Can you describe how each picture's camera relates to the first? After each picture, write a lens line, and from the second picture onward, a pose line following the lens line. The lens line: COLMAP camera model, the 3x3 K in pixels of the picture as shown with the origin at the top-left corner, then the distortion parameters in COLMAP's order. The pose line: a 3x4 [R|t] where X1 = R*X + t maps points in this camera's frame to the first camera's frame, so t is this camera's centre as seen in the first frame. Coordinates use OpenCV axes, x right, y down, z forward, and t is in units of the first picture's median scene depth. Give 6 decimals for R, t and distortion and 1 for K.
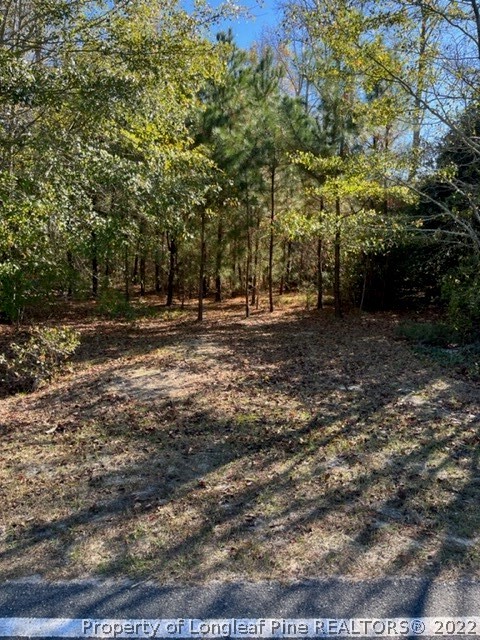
lens RADIAL K [[477.9, 0, 241.8], [0, 477.9, 322.1], [0, 0, 1]] dist [-0.006912, -0.045346]
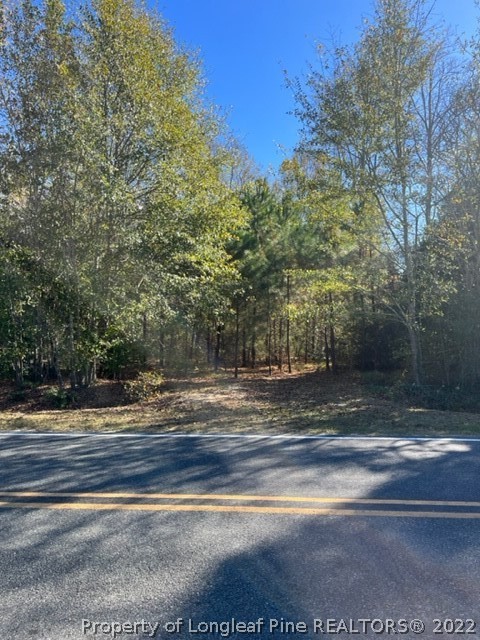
lens RADIAL K [[477.9, 0, 240.1], [0, 477.9, 319.4], [0, 0, 1]] dist [-0.006912, -0.045346]
pose [[0.993279, -0.022514, -0.113534, 0.106299], [0.002592, 0.984981, -0.172645, 0.080844], [0.115716, 0.171190, 0.978419, -0.495945]]
